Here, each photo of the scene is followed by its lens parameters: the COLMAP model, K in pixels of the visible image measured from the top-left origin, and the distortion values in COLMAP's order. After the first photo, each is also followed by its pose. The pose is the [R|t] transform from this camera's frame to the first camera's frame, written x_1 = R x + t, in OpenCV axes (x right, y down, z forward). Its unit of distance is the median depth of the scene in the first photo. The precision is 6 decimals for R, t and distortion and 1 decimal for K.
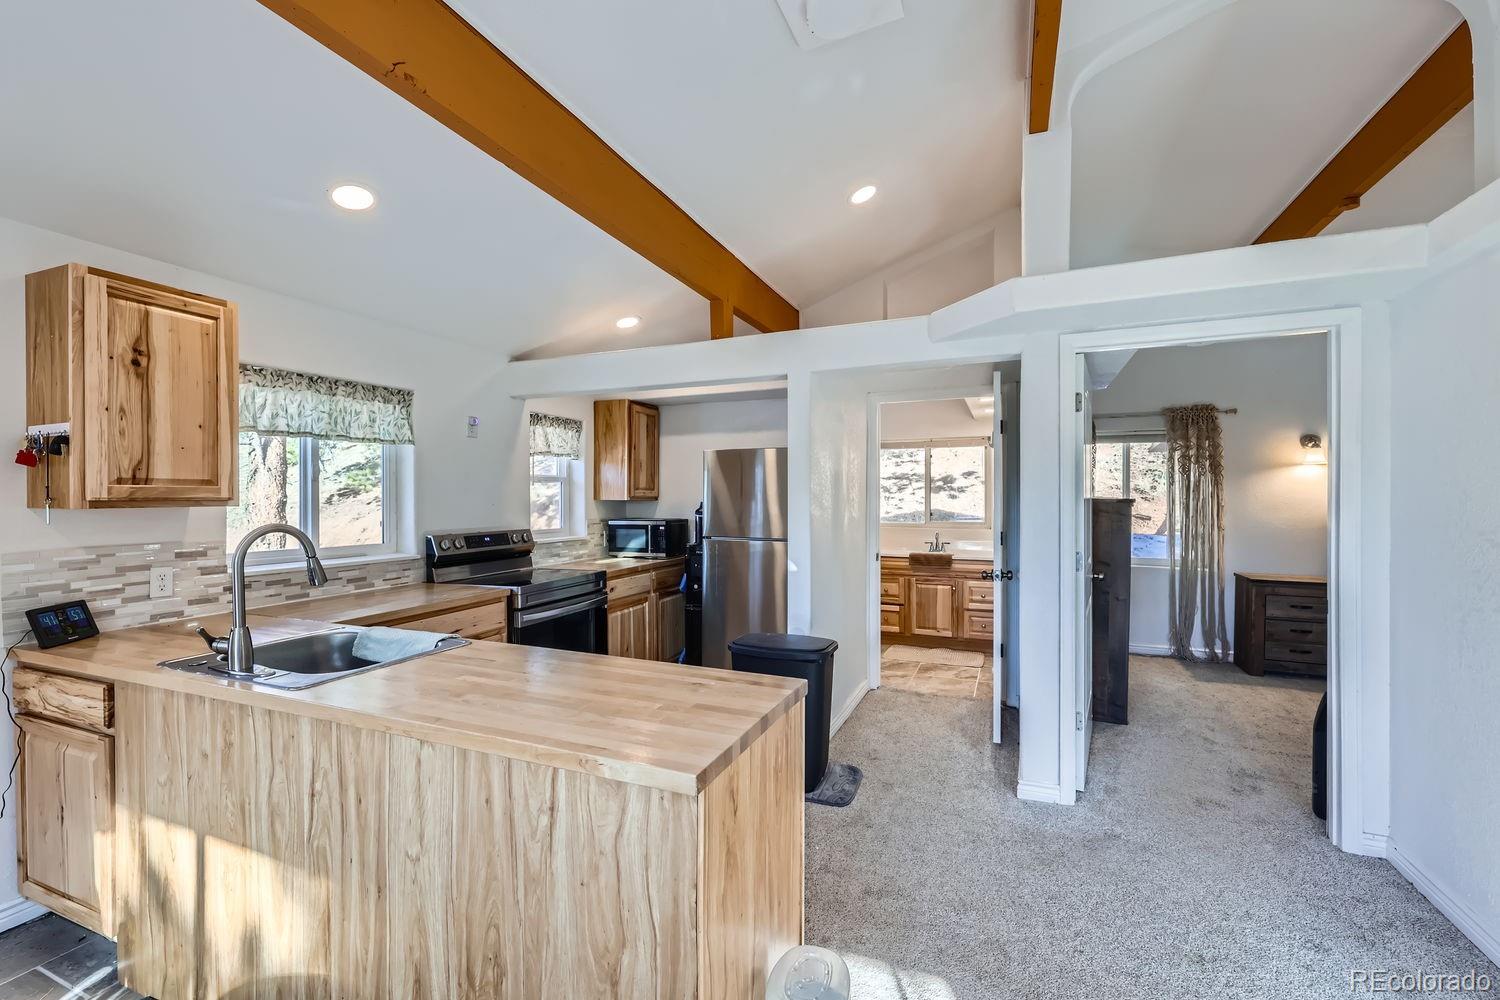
lens RADIAL K [[634.0, 0, 745.0], [0, 634.0, 500.6], [0, 0, 1]] dist [0.006411, -0.001396]
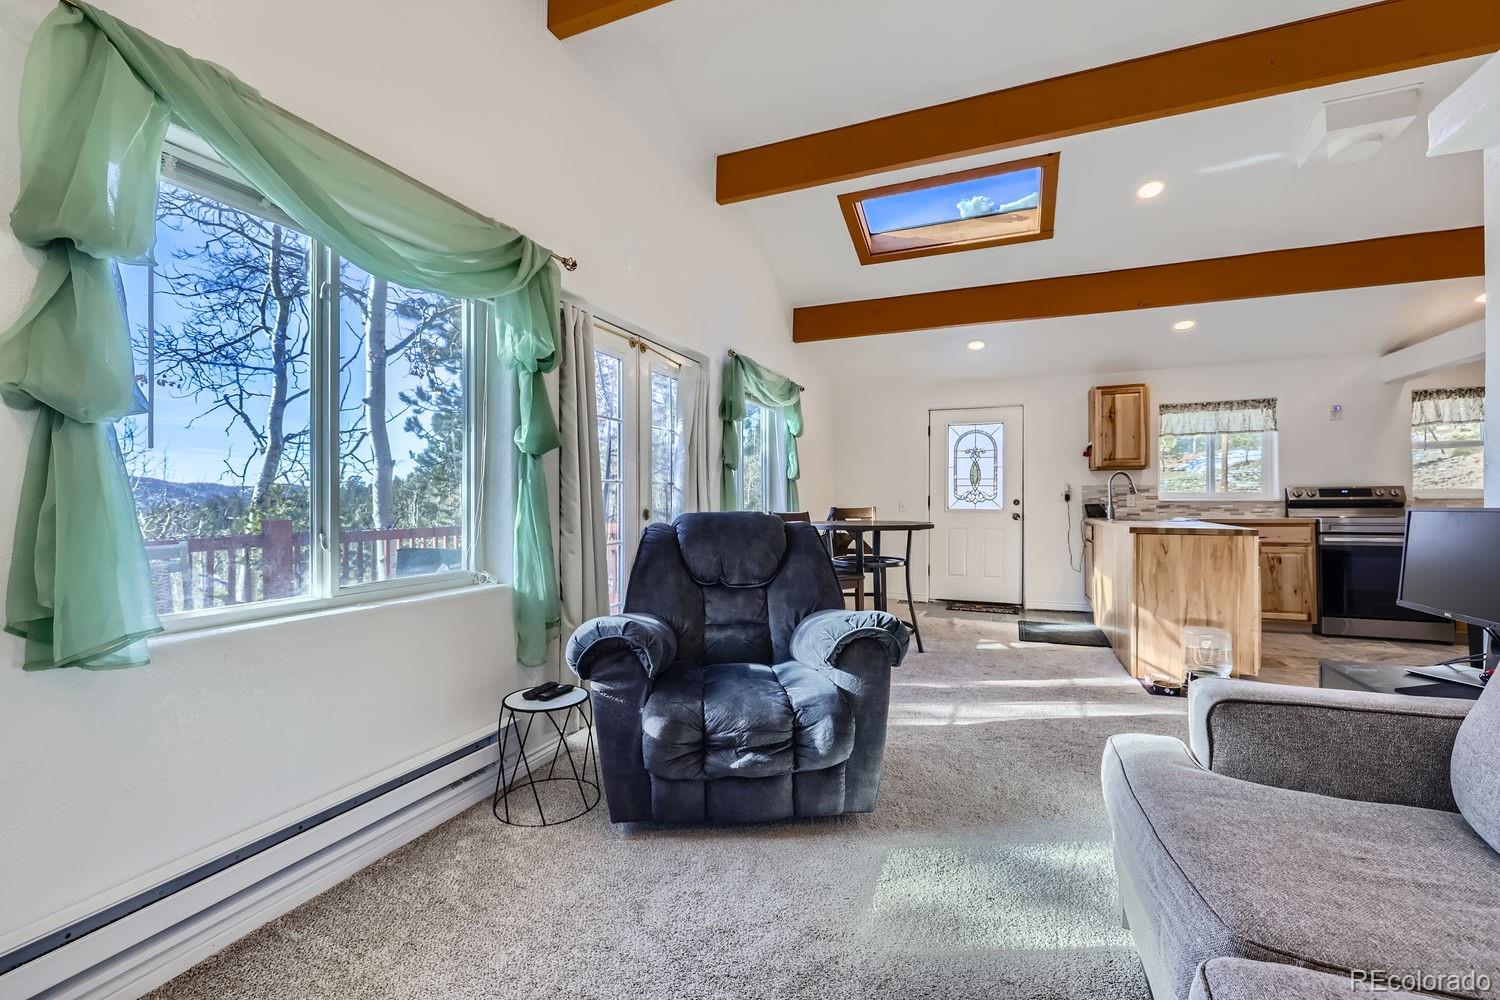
lens RADIAL K [[634.0, 0, 745.1], [0, 634.0, 500.2], [0, 0, 1]] dist [0.006411, -0.001396]
pose [[0.011964, 0.003978, -0.999921, 1.541973], [0.001182, 0.999991, 0.003993, 0.114402], [0.999928, -0.001230, 0.011960, -0.534039]]
